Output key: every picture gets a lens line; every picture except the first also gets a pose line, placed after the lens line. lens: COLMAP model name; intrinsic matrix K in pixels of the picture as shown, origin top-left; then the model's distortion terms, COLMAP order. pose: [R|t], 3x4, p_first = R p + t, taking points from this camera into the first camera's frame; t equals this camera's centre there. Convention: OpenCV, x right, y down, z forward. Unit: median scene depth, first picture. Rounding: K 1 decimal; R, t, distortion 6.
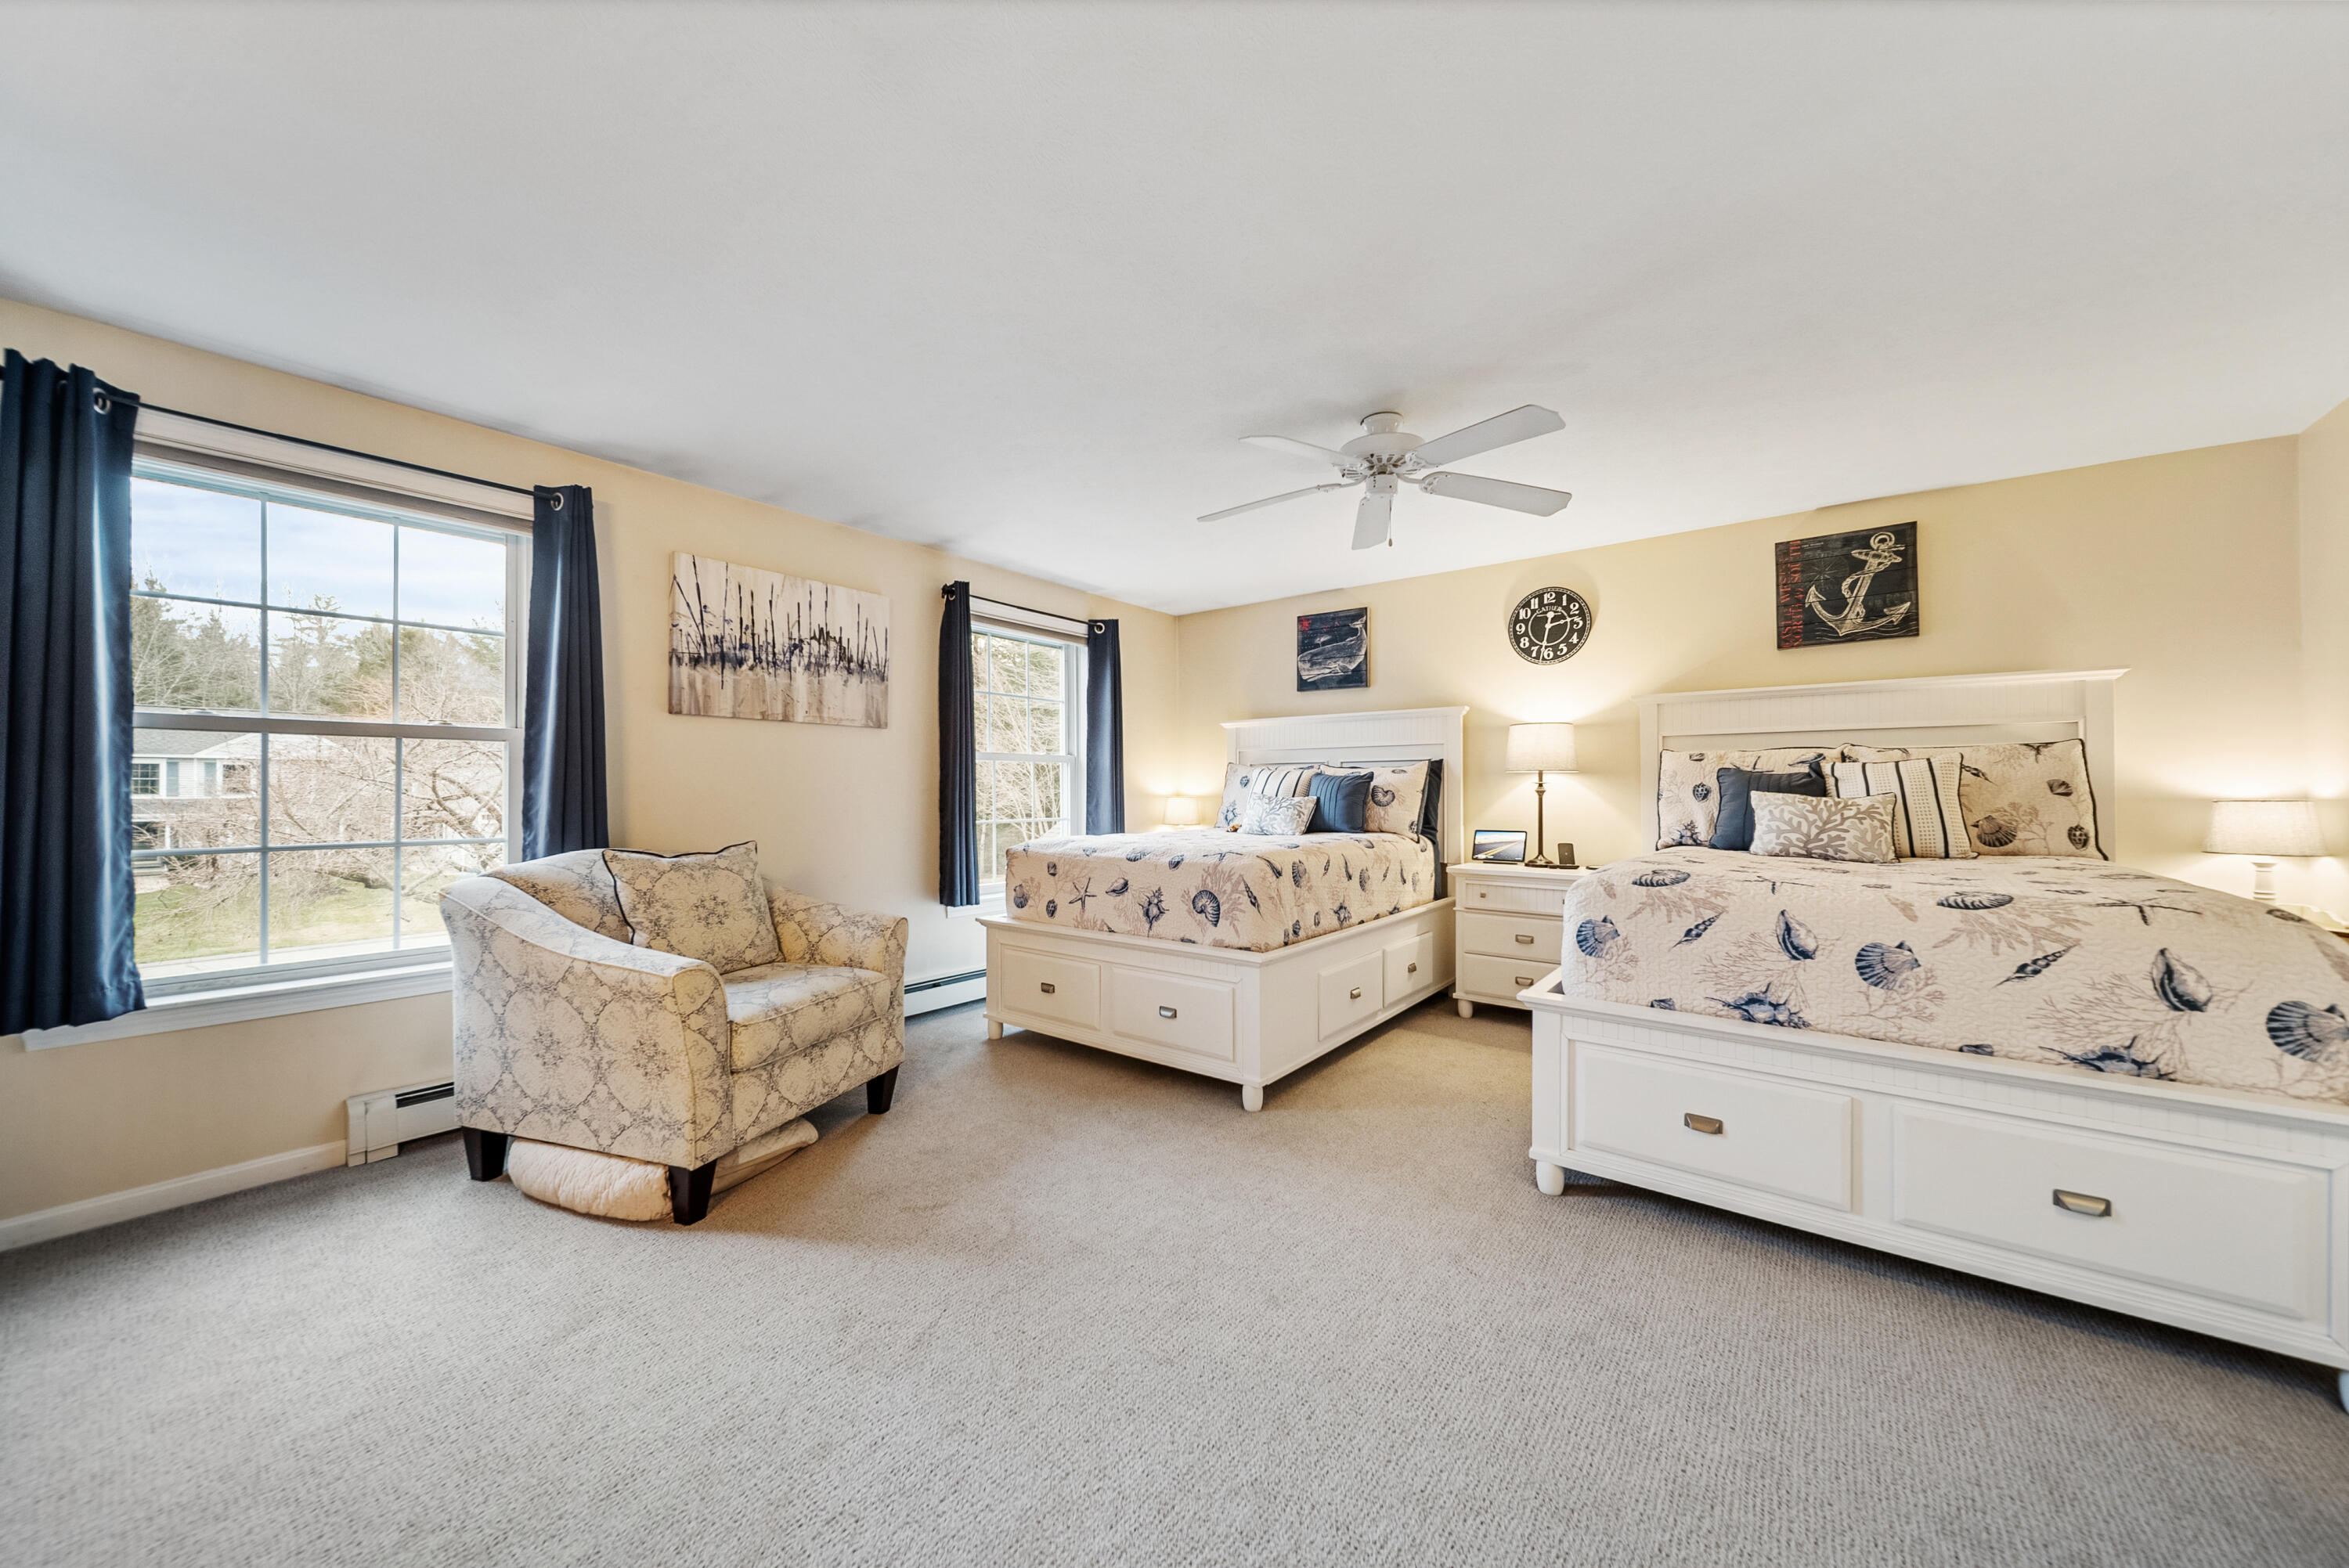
lens RADIAL K [[829.1, 0, 1173.8], [0, 829.1, 785.8], [0, 0, 1]] dist [0.000343, -0.001694]
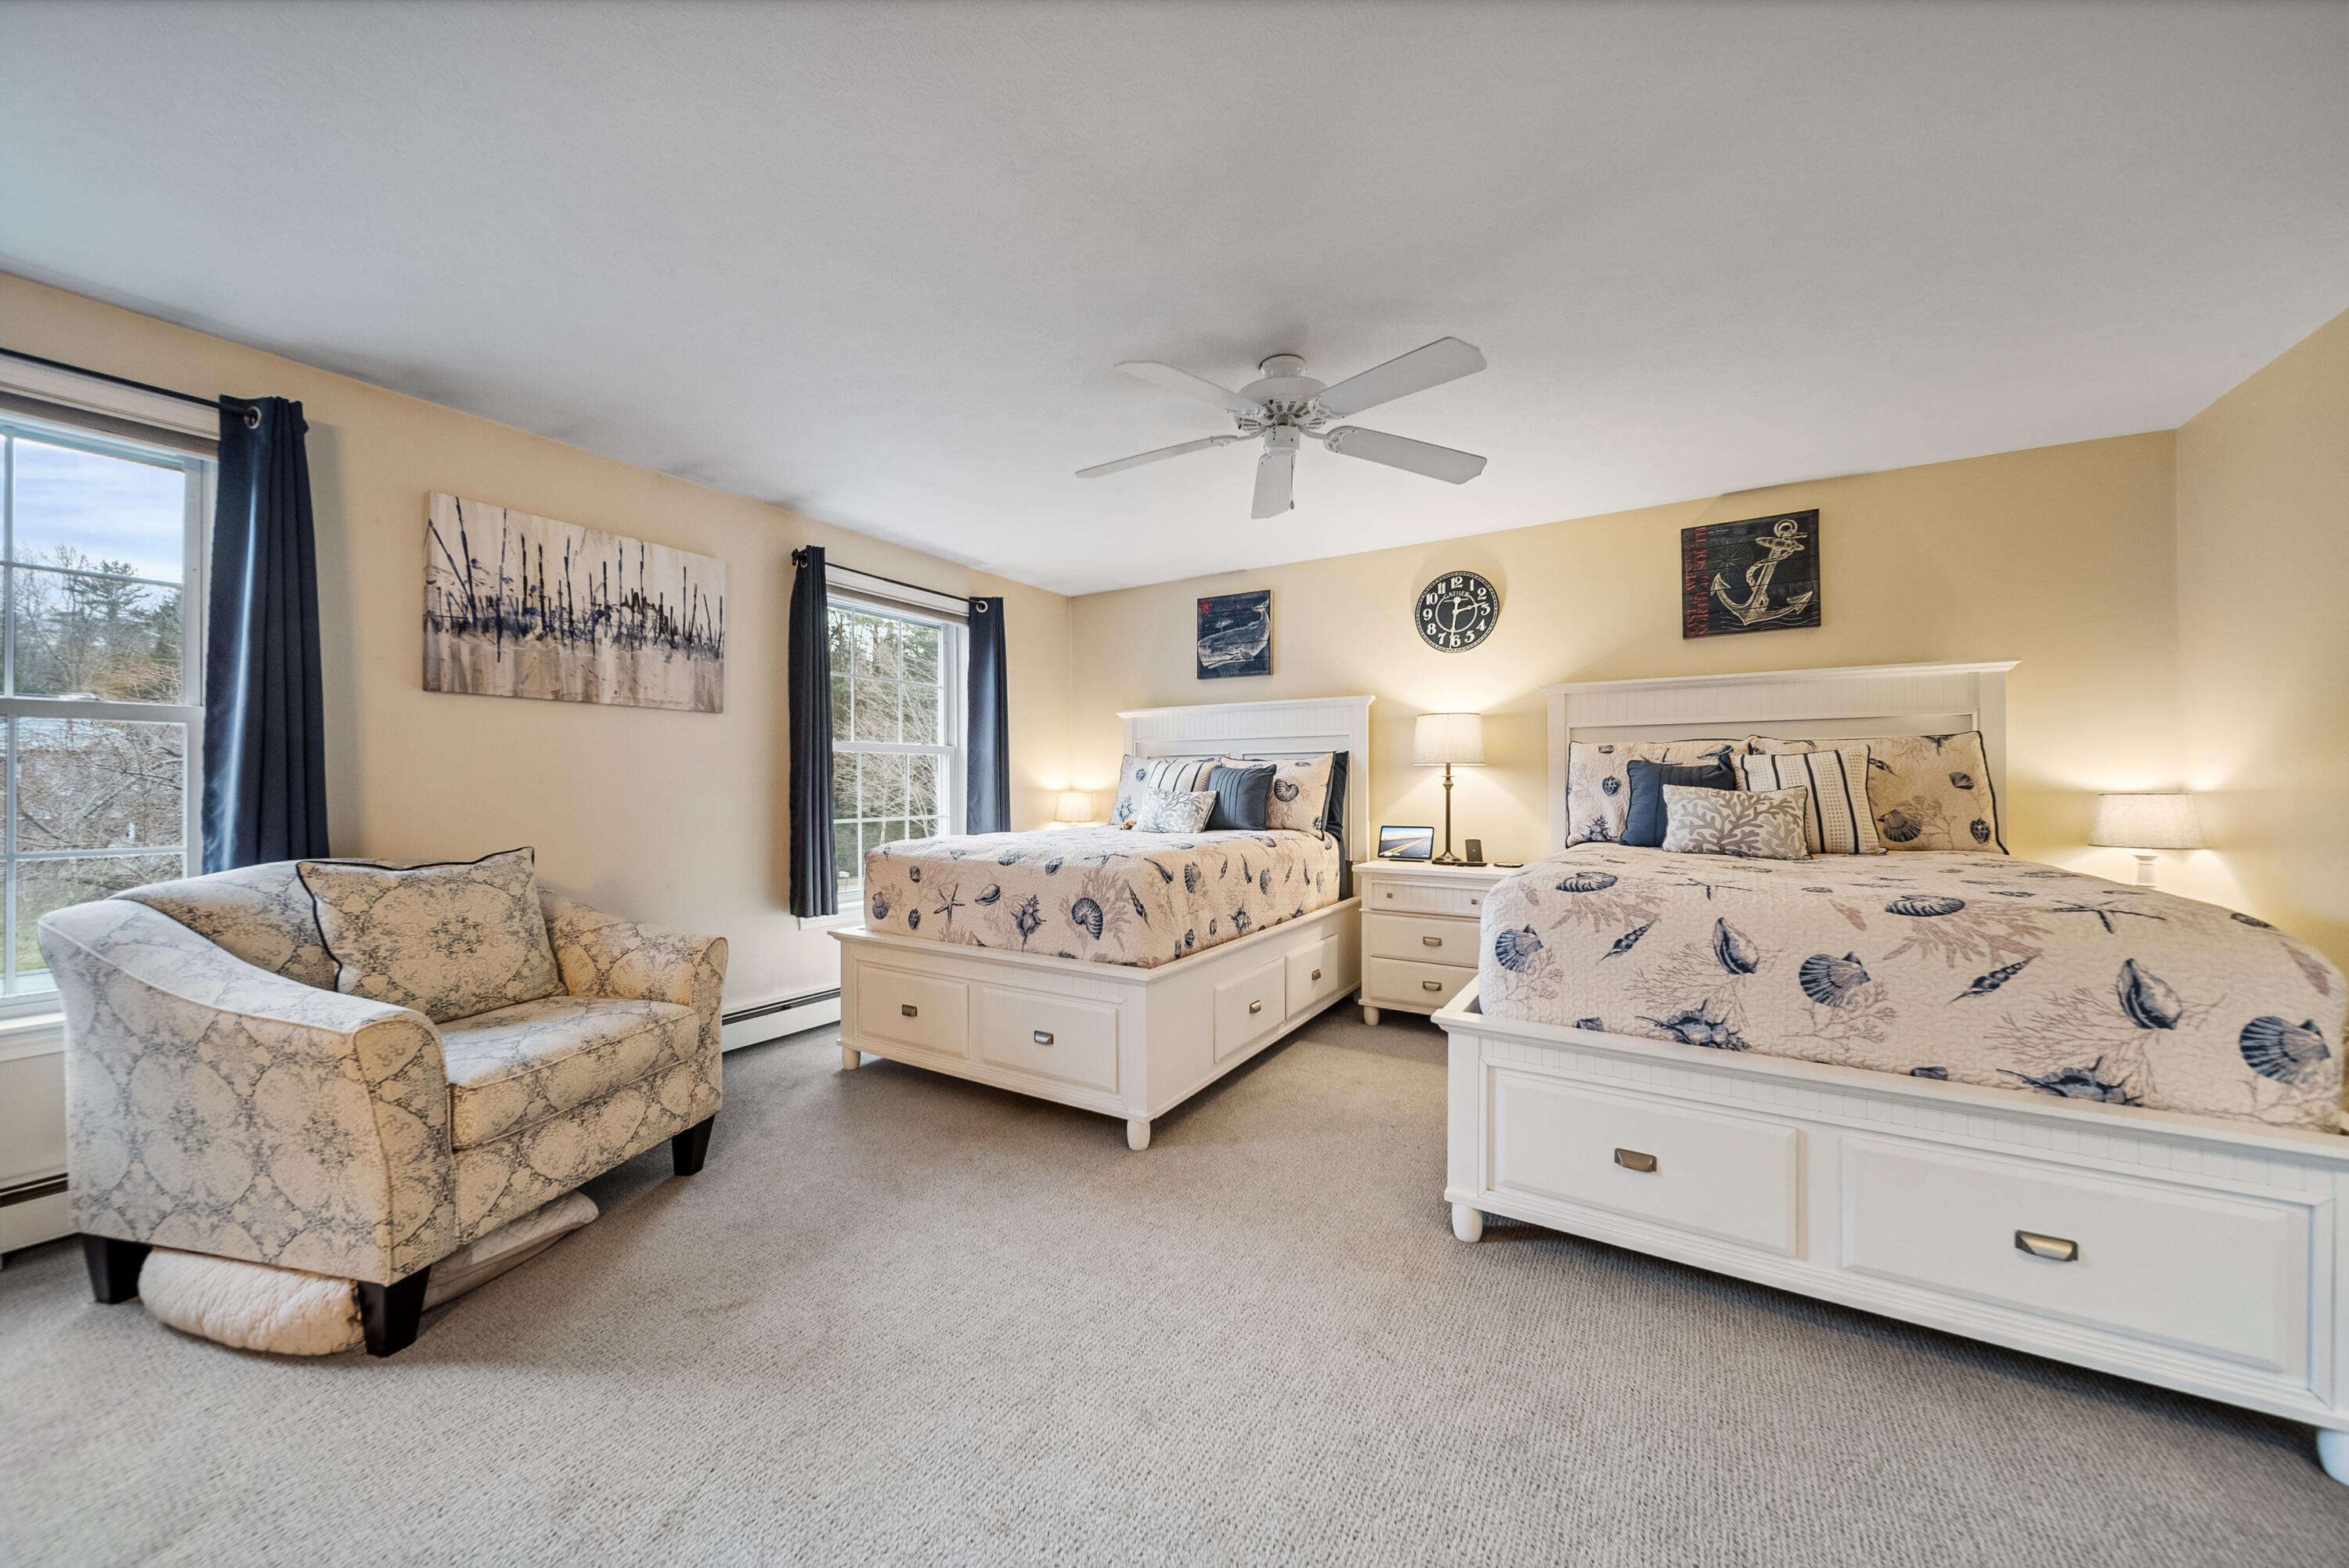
lens RADIAL K [[826.3, 0, 1174.5], [0, 826.3, 784.0], [0, 0, 1]] dist [0.000201, -0.001856]
pose [[0.994178, -0.001110, 0.107742, 0.033076], [0.000591, 0.999988, 0.004855, 0.000775], [-0.107746, -0.004763, 0.994167, 0.107457]]
